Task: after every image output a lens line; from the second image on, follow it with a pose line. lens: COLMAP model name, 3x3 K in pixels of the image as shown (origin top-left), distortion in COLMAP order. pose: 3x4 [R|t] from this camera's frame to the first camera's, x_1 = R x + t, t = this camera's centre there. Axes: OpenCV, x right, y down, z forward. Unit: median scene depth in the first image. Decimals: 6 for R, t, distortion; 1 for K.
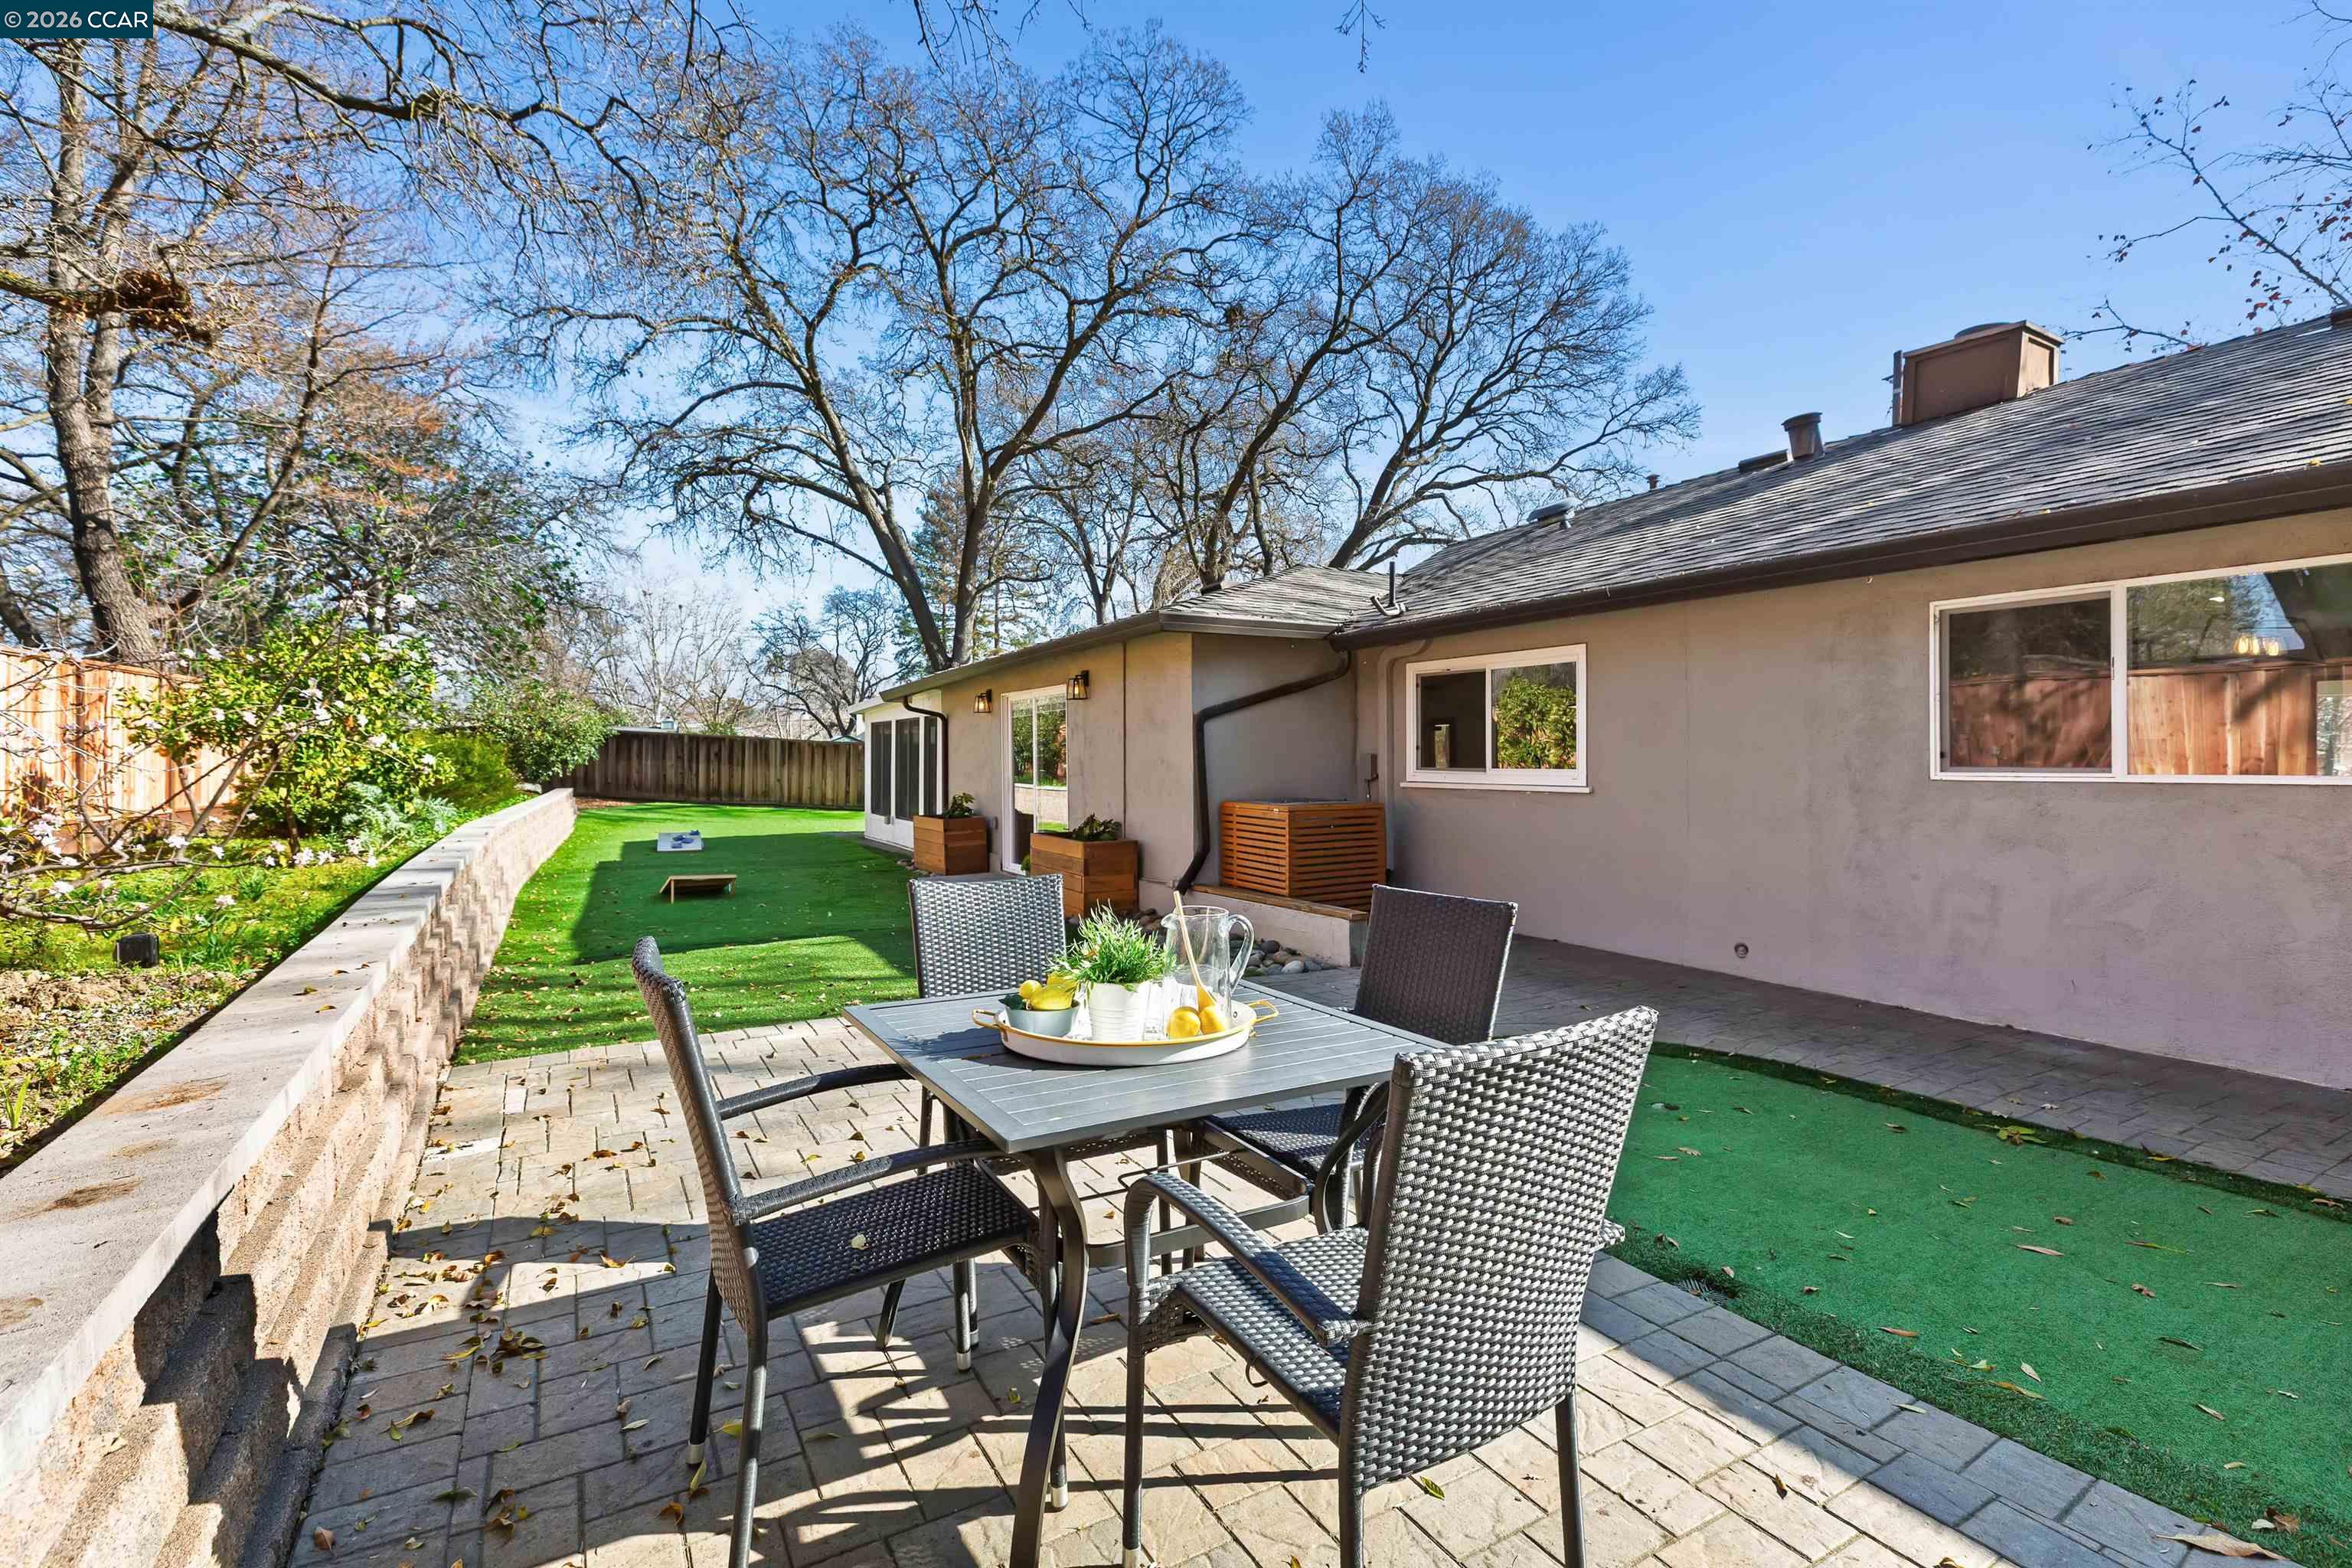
lens RADIAL K [[1065.1, 0, 1176.7], [0, 1065.1, 751.3], [0, 0, 1]] dist [0.005473, 0.000292]
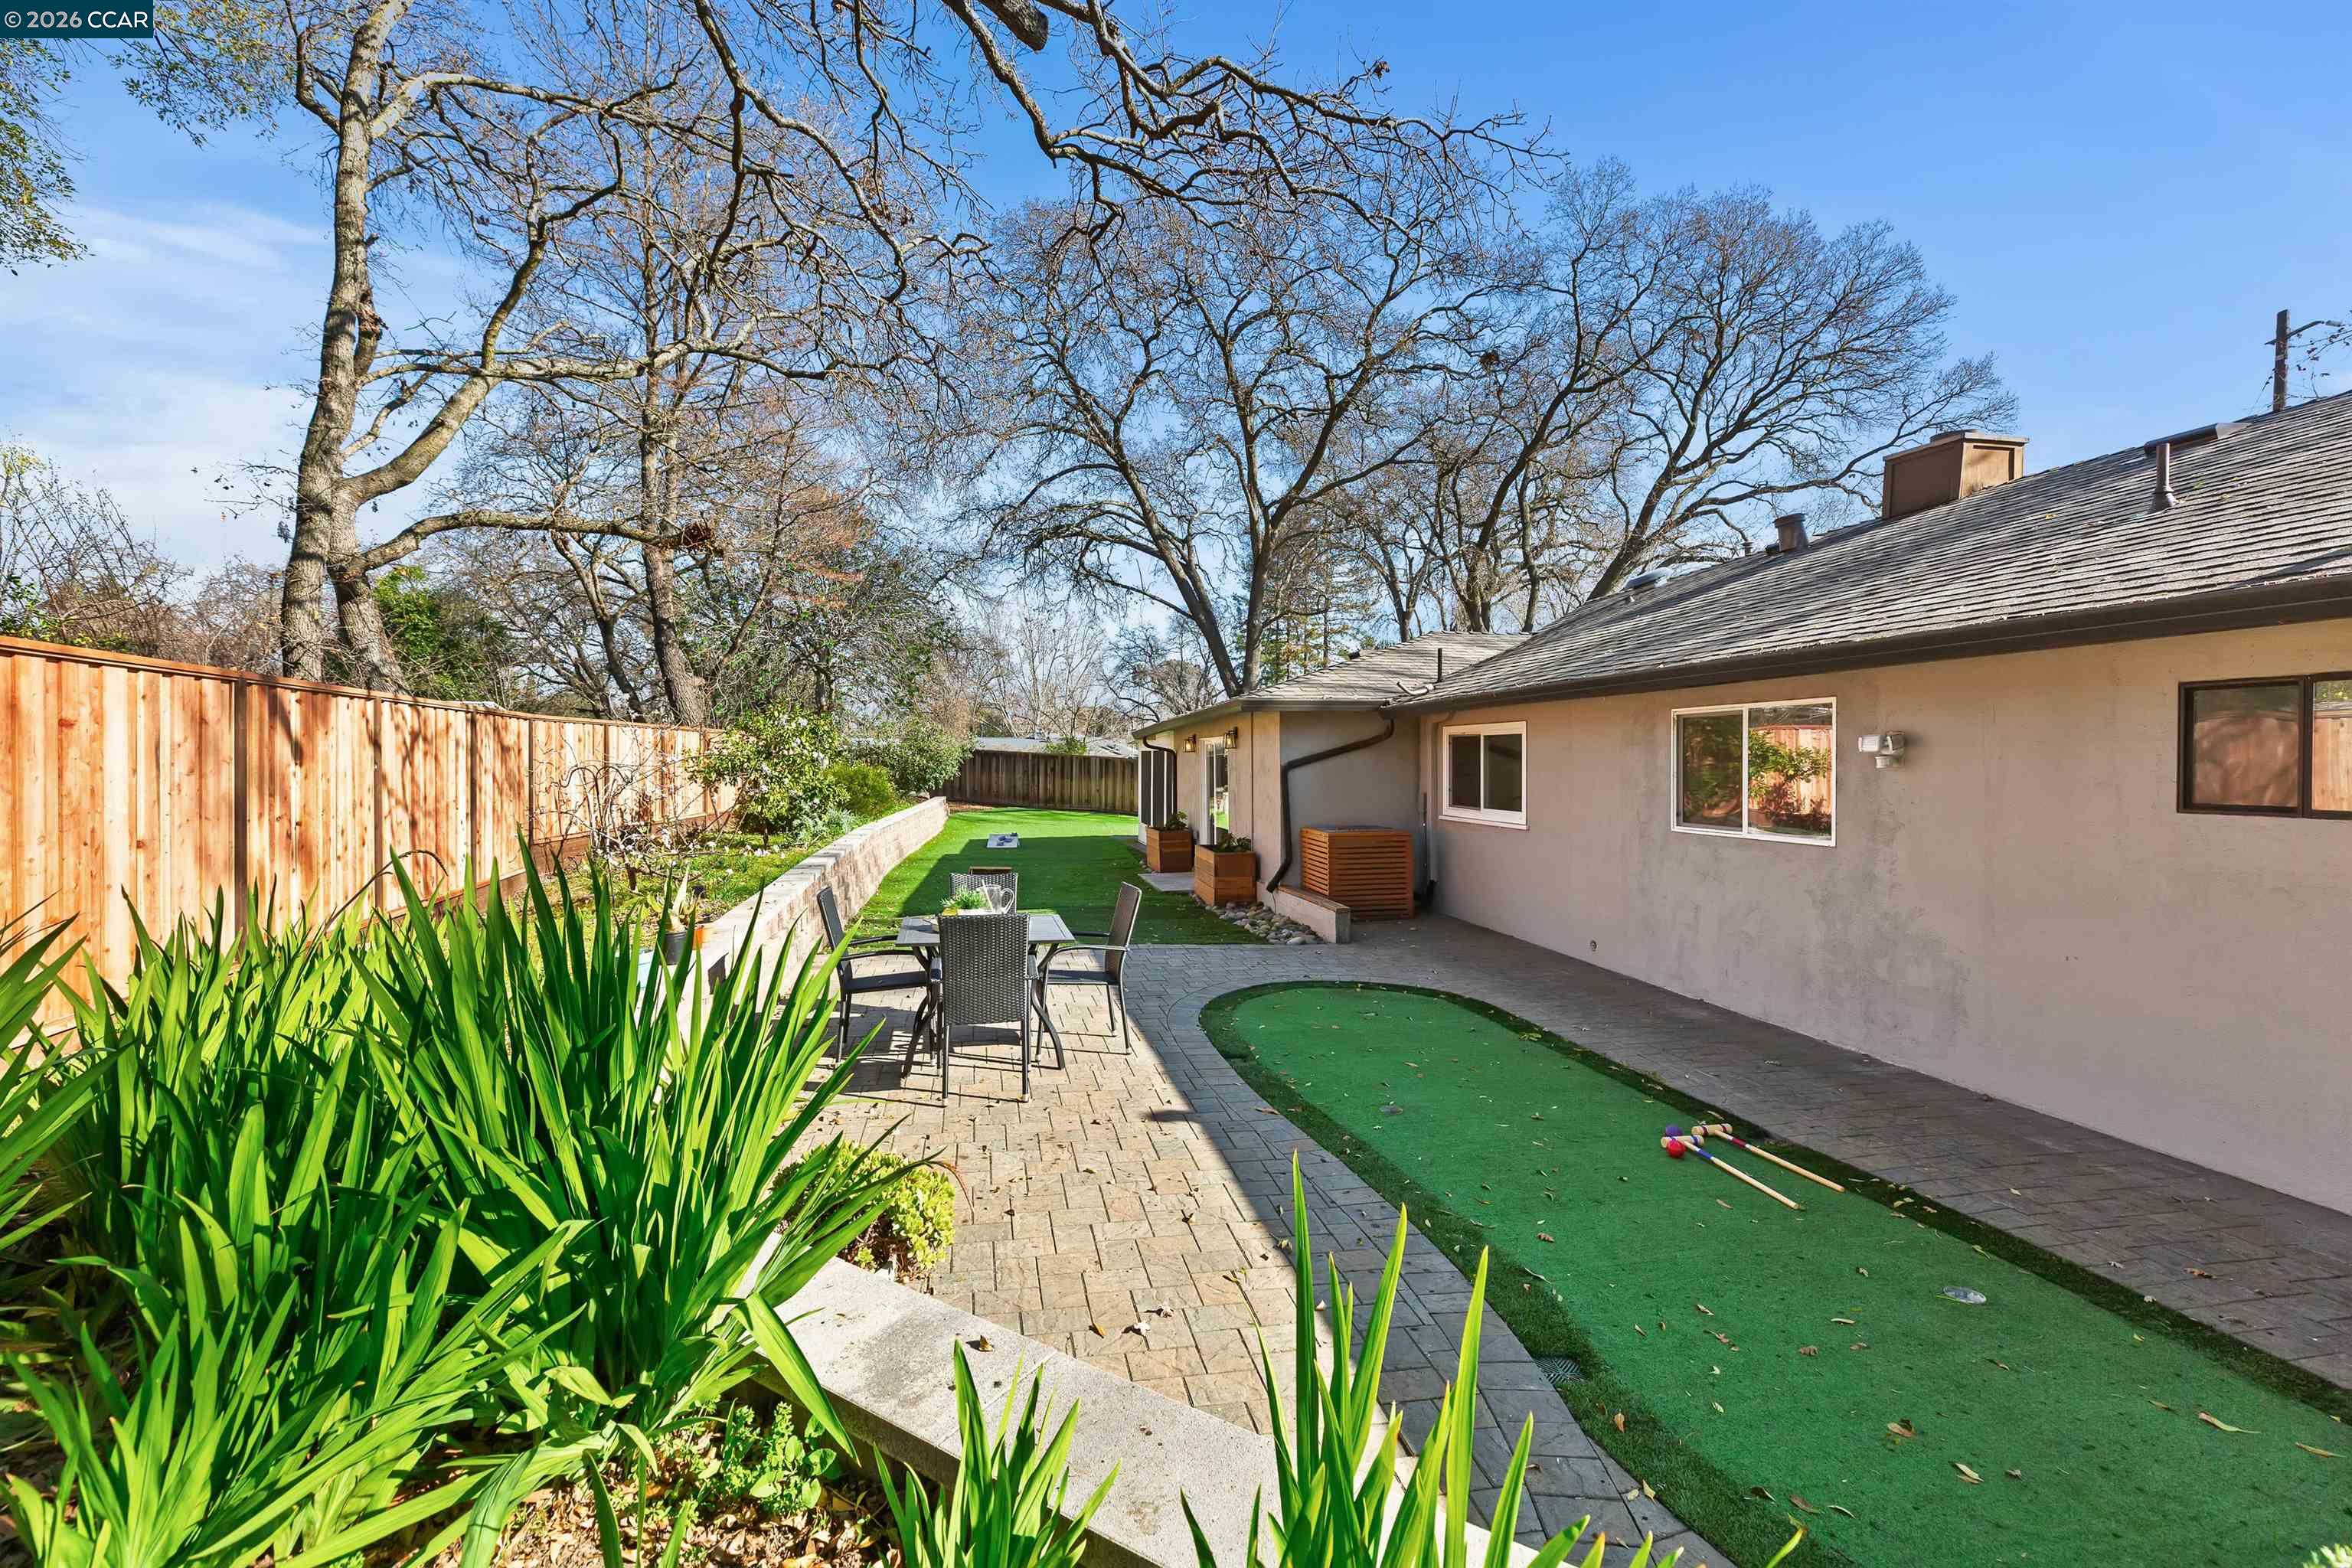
lens RADIAL K [[1071.2, 0, 1178.8], [0, 1071.2, 763.8], [0, 0, 1]] dist [-0.000224, 0.000357]
pose [[0.944394, 0.002741, -0.328804, 0.120086], [0.001165, 0.999931, 0.011681, -0.018105], [0.328813, -0.011414, 0.944326, -0.131234]]
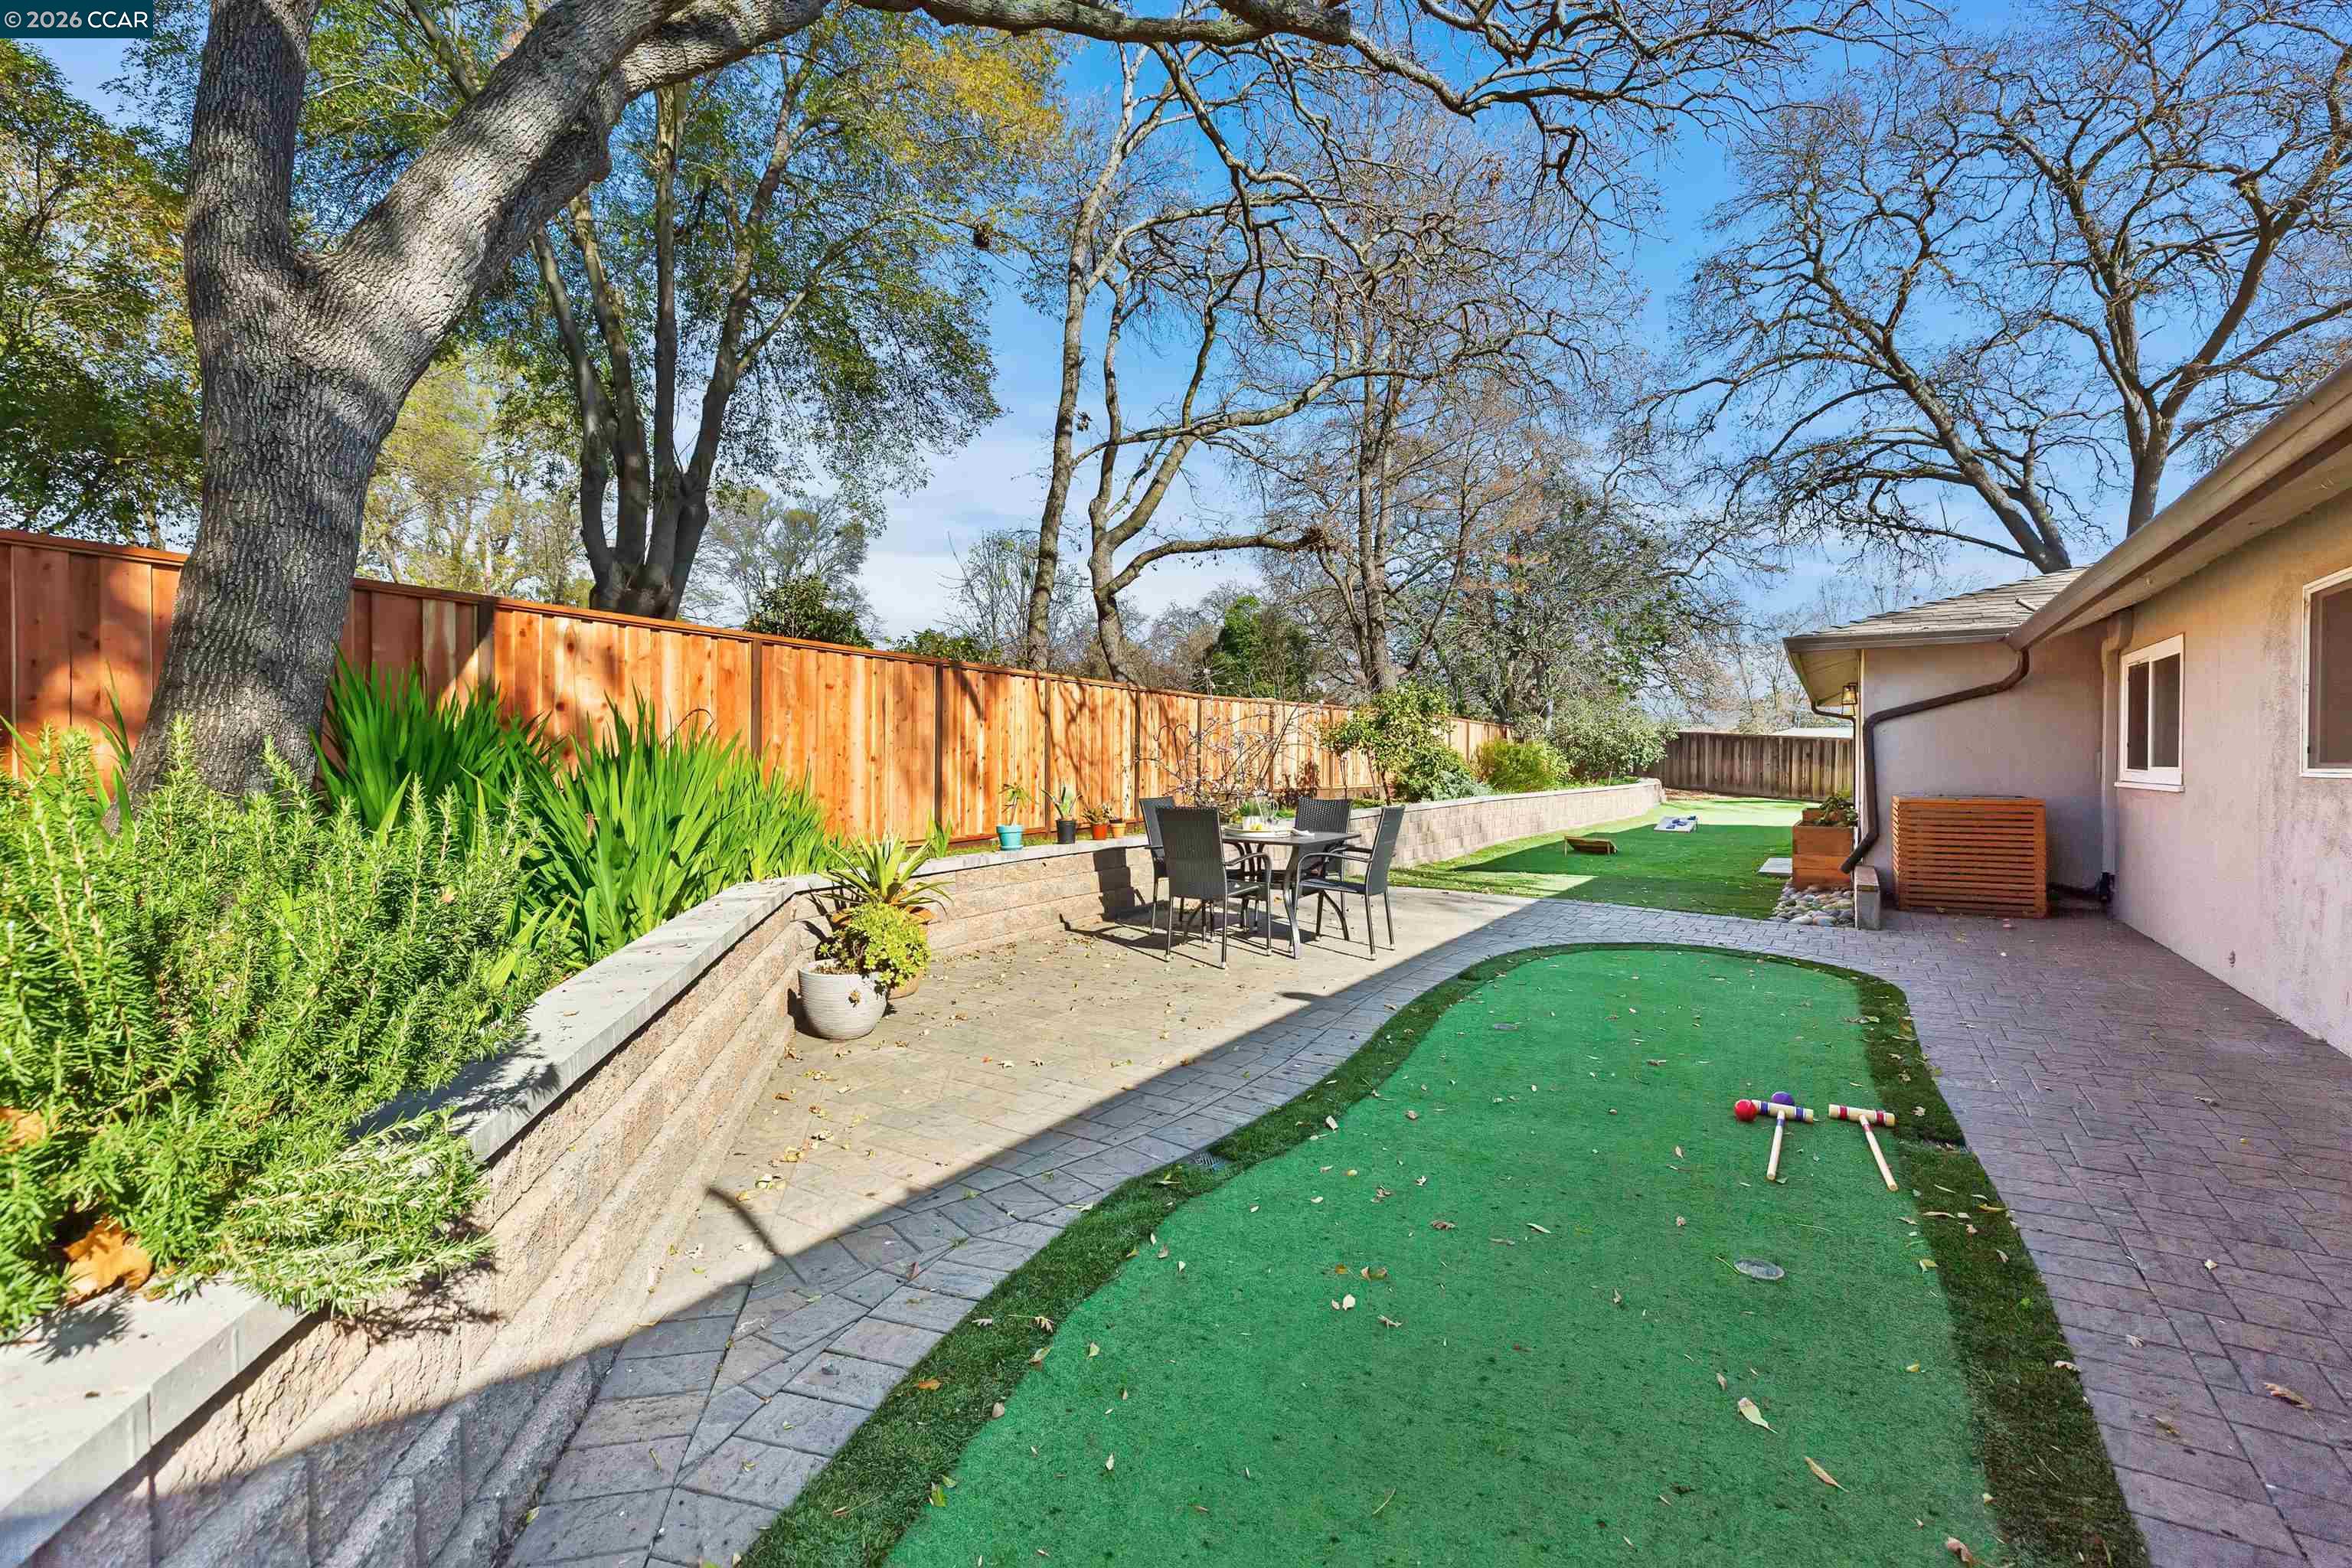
lens RADIAL K [[1067.3, 0, 1143.1], [0, 1067.3, 770.6], [0, 0, 1]] dist [0.000003, 0.000003]
pose [[0.438849, 0.013308, -0.898462, 0.239660], [0.001590, 0.999877, 0.015586, 0.000998], [0.898559, -0.008269, 0.438774, -0.068634]]
